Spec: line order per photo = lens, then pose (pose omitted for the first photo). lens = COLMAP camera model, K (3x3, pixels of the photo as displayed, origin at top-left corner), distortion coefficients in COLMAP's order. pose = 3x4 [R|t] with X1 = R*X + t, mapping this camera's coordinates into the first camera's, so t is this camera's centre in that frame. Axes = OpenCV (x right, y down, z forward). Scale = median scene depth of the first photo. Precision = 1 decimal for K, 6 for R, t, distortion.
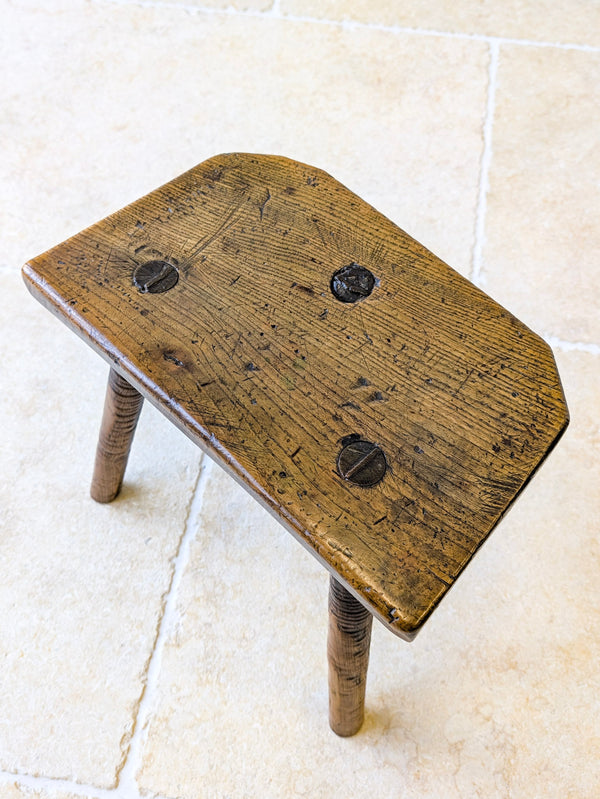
lens RADIAL K [[753.6, 0, 302.1], [0, 753.6, 431.2], [0, 0, 1]] dist [0.034716, -0.073873]
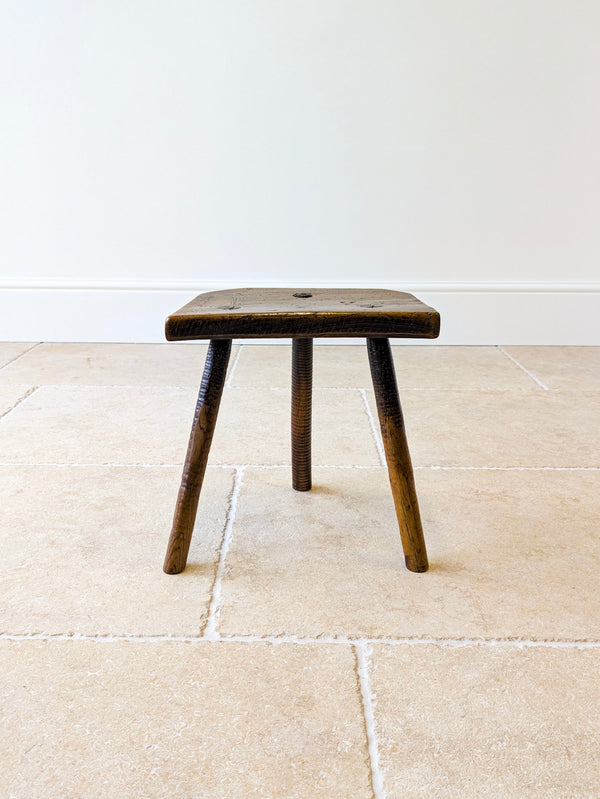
lens RADIAL K [[771.6, 0, 298.1], [0, 771.6, 399.7], [0, 0, 1]] dist [0.014885, -0.009898]
pose [[0.985322, -0.039003, 0.166191, -0.259117], [0.146355, 0.694136, -0.704808, 1.044639], [-0.087870, 0.718786, 0.689656, -0.225761]]
